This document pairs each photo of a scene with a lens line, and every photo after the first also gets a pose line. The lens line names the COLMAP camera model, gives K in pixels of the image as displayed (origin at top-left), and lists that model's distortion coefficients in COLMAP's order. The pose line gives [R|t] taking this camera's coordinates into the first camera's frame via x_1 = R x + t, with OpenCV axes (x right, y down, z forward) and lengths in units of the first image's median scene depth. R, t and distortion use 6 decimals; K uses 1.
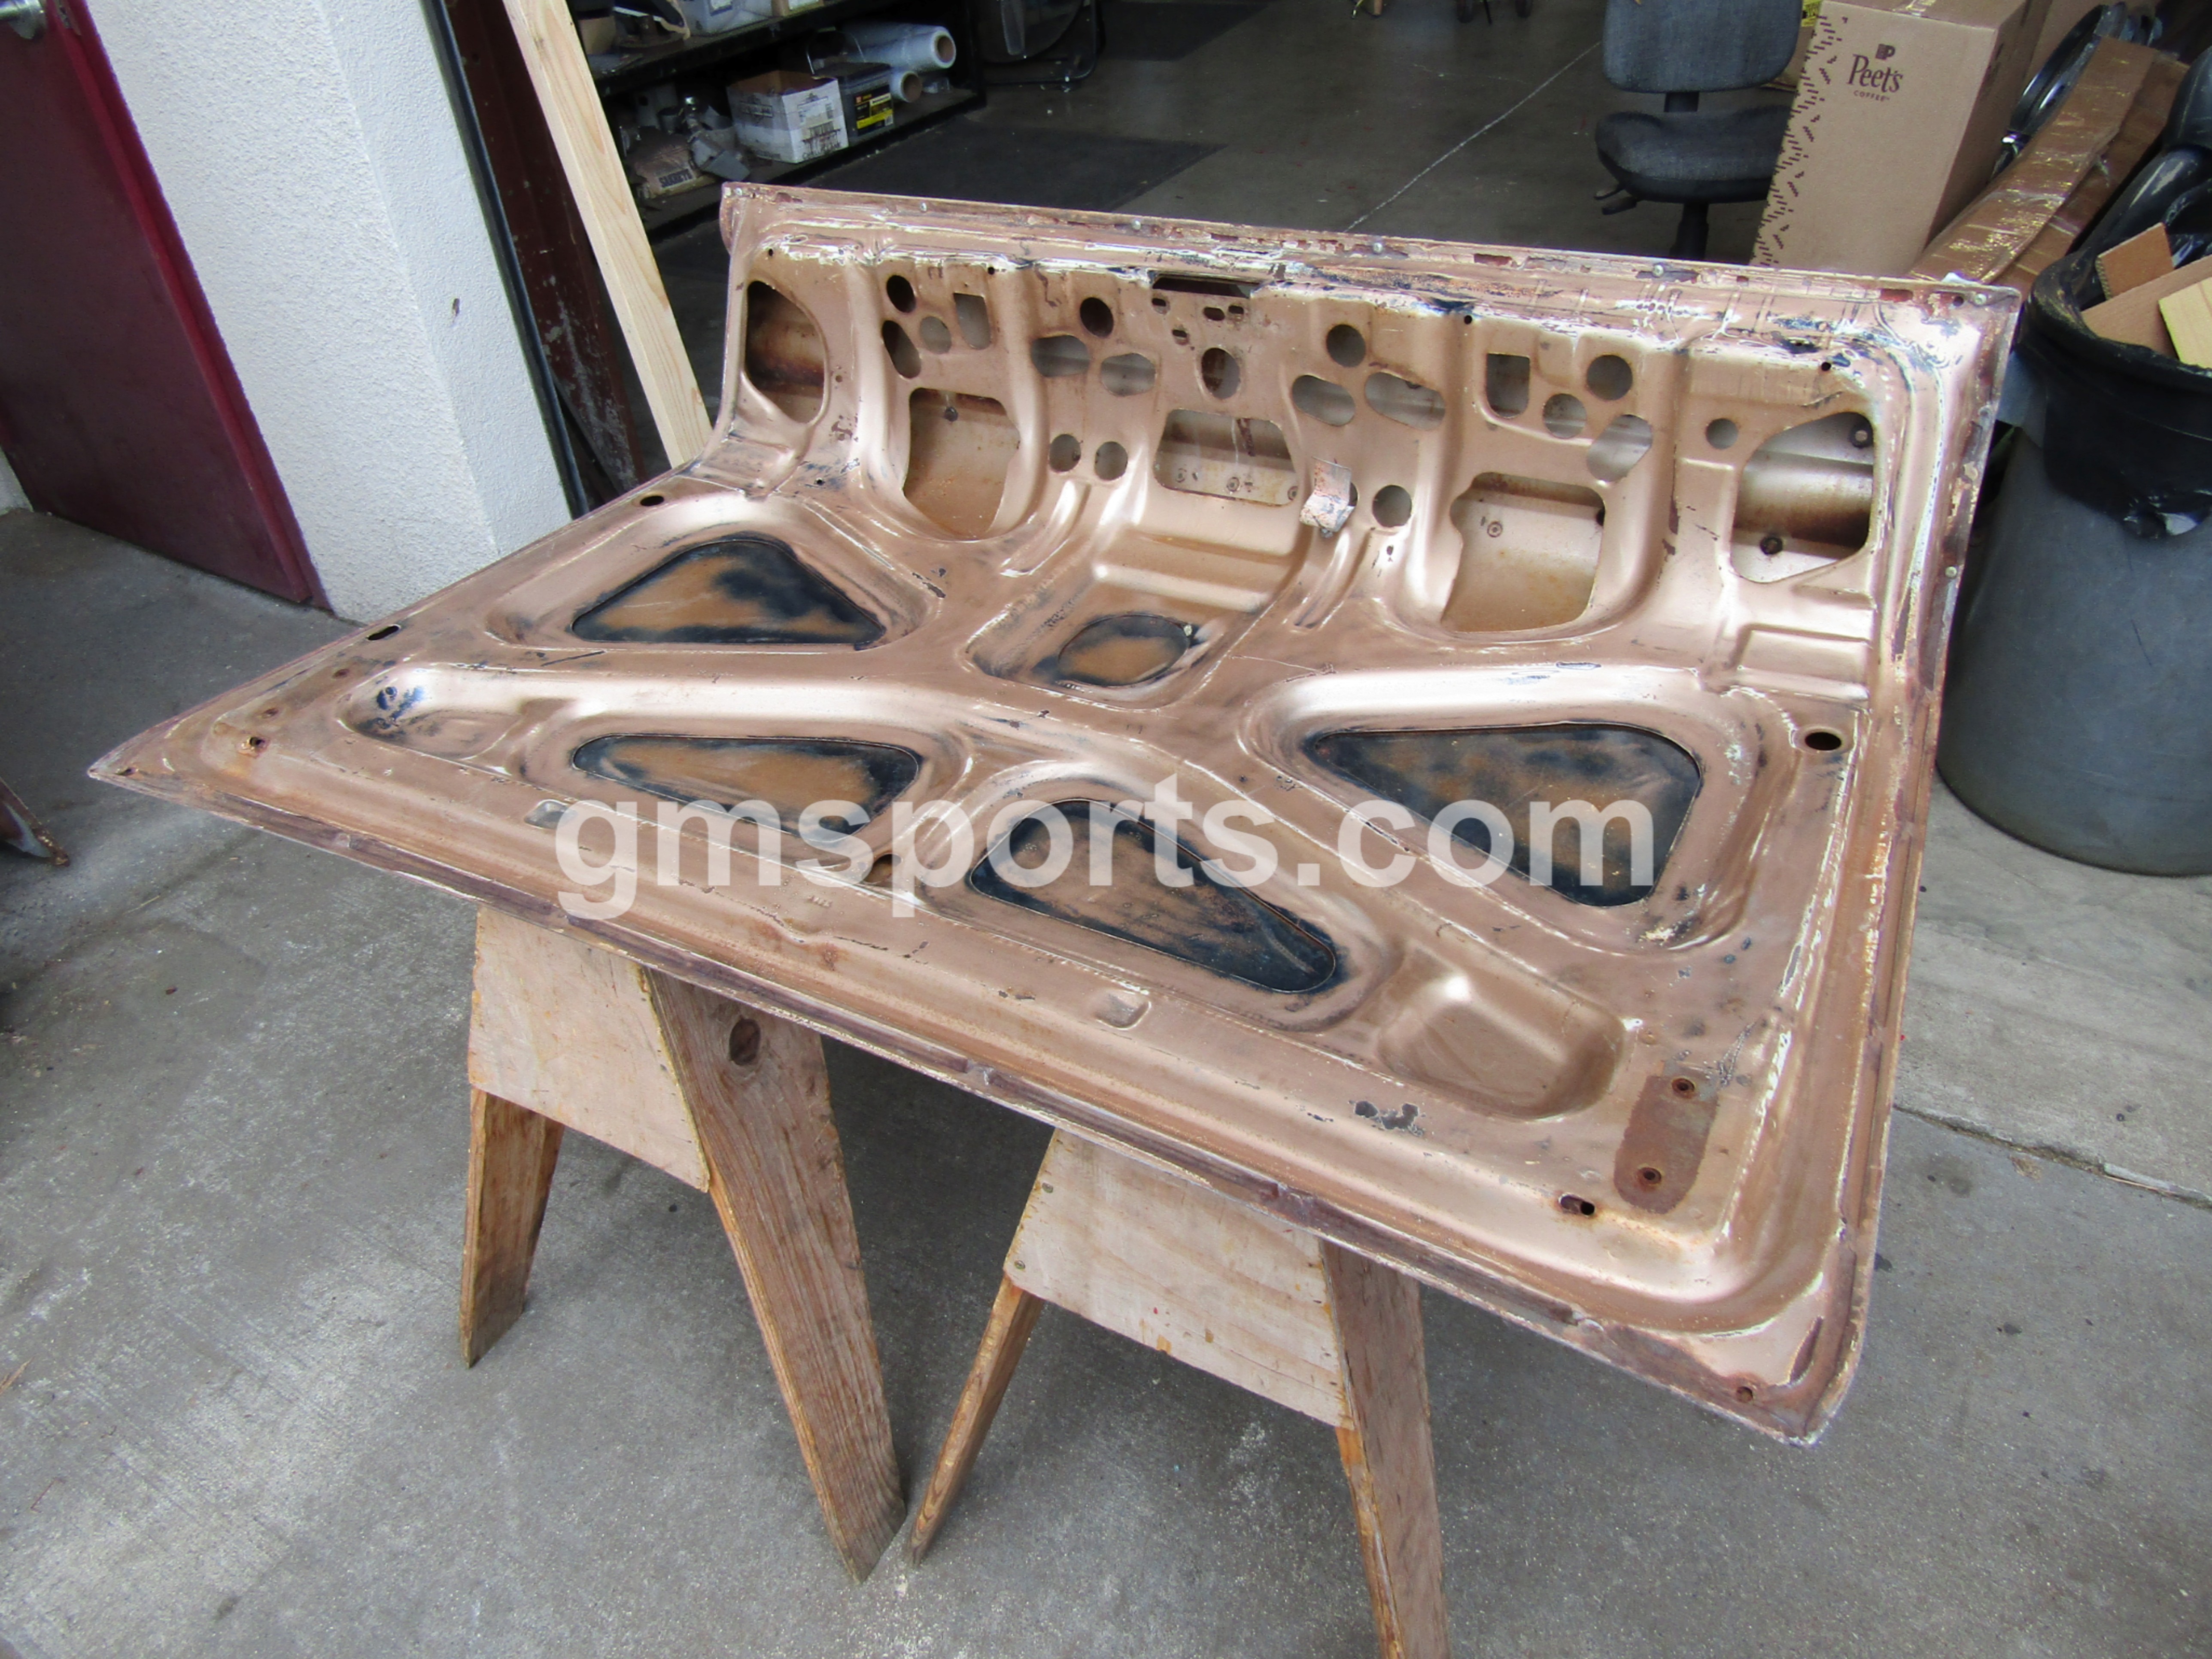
lens RADIAL K [[1570.7, 0, 1098.7], [0, 1570.7, 833.5], [0, 0, 1]] dist [-0.008970, 0.000056]
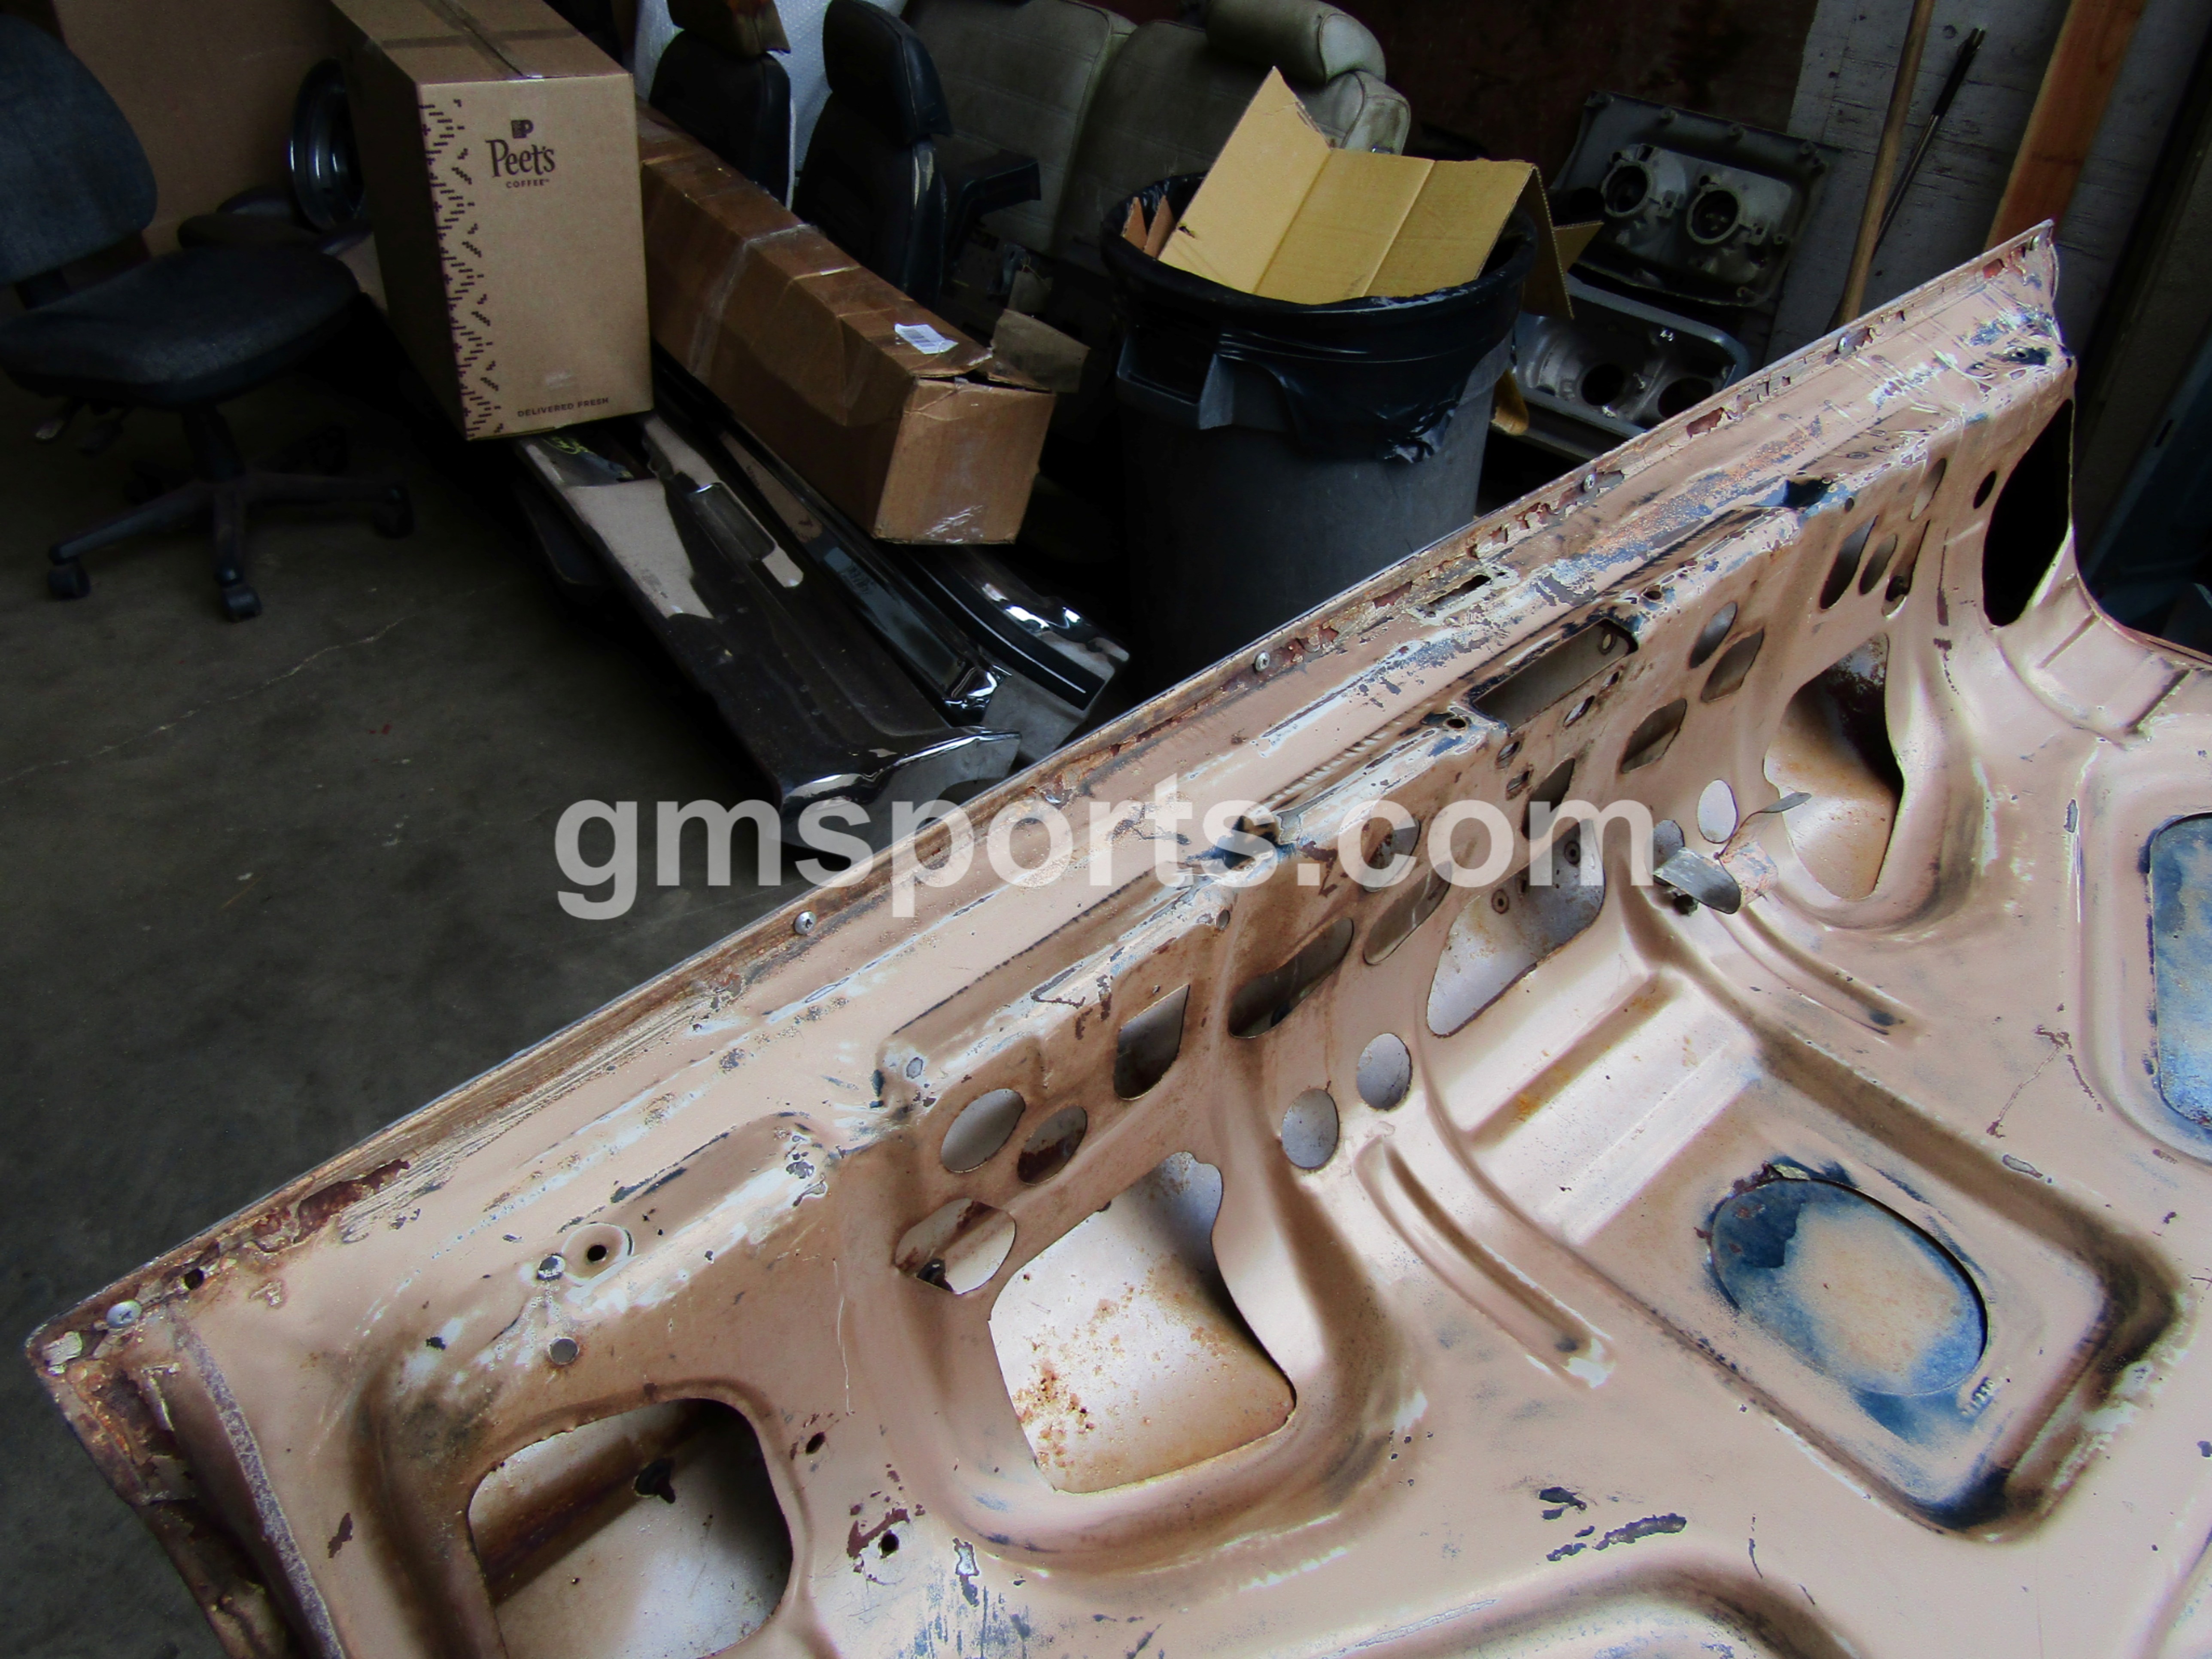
lens RADIAL K [[1570.7, 0, 1103.4], [0, 1570.7, 841.8], [0, 0, 1]] dist [-0.008970, 0.000056]
pose [[0.319959, -0.556249, 0.766950, -0.372764], [0.579596, 0.755276, 0.305984, -0.509714], [-0.749463, 0.346619, 0.564058, 0.777311]]
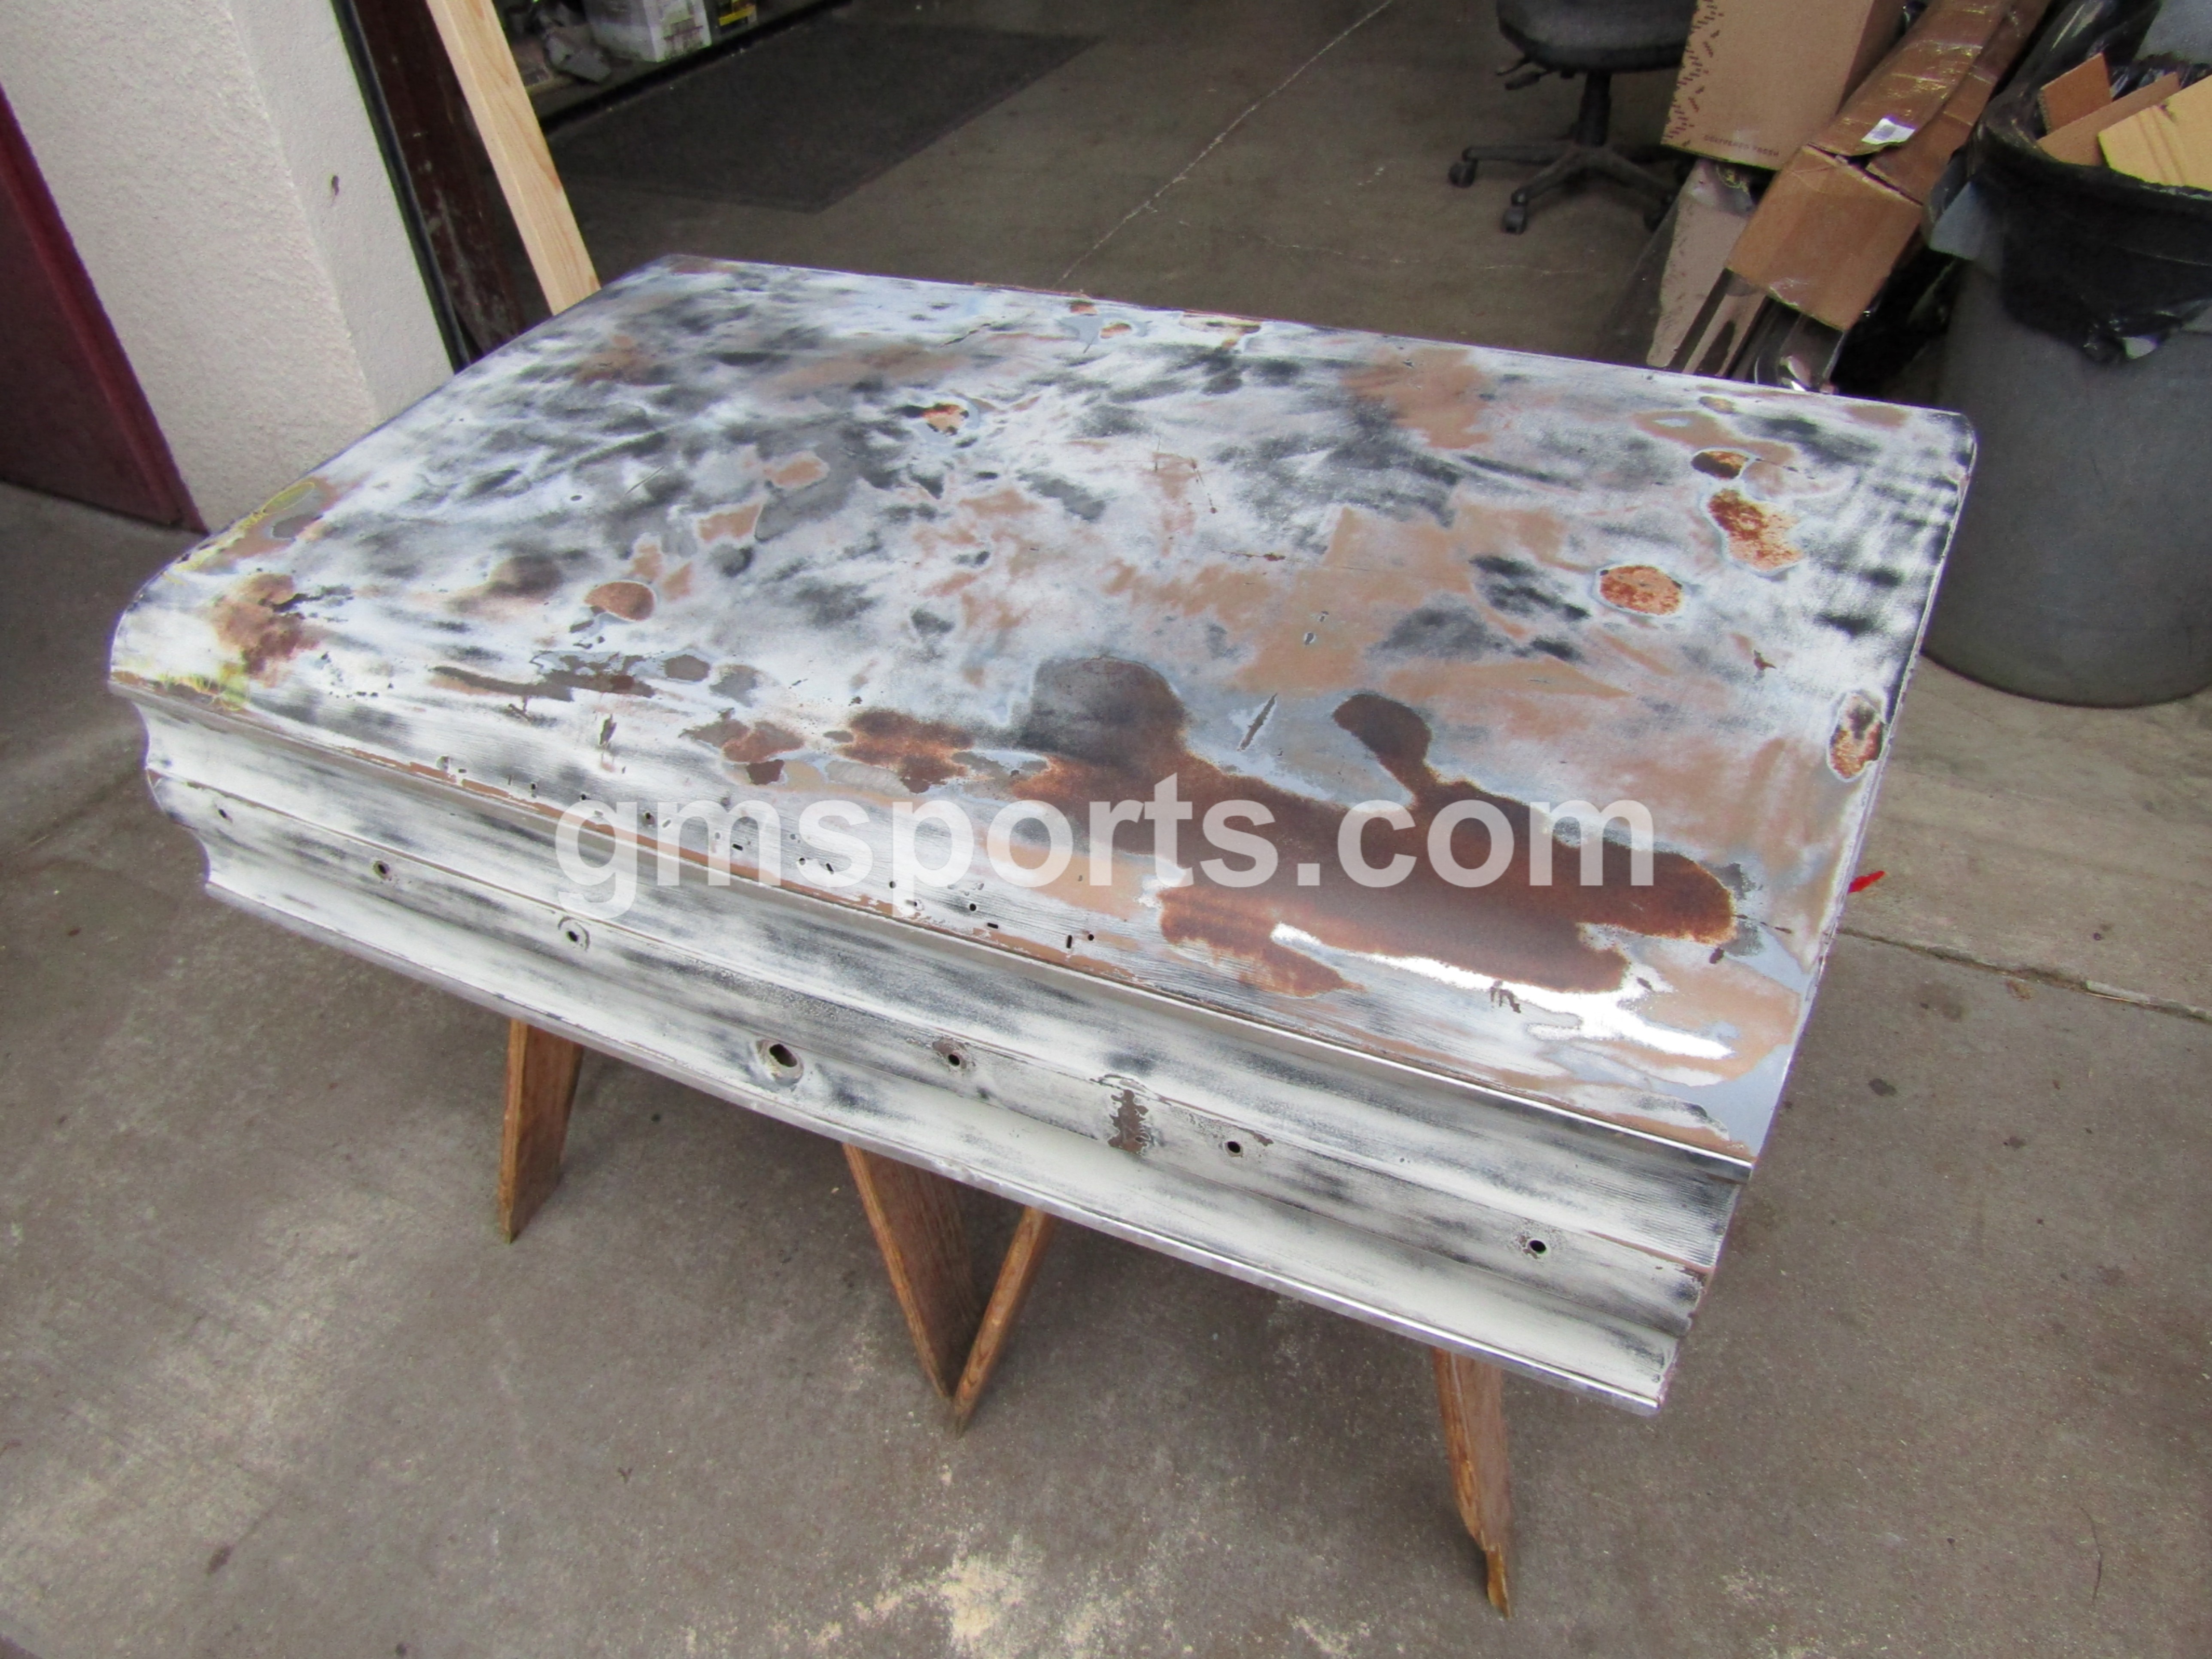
lens RADIAL K [[1570.7, 0, 1098.2], [0, 1570.7, 834.9], [0, 0, 1]] dist [-0.008970, 0.000056]
pose [[0.995638, -0.050904, 0.078186, -0.083526], [0.047806, 0.998015, 0.041000, 0.049202], [-0.080118, -0.037083, 0.996095, 0.043662]]
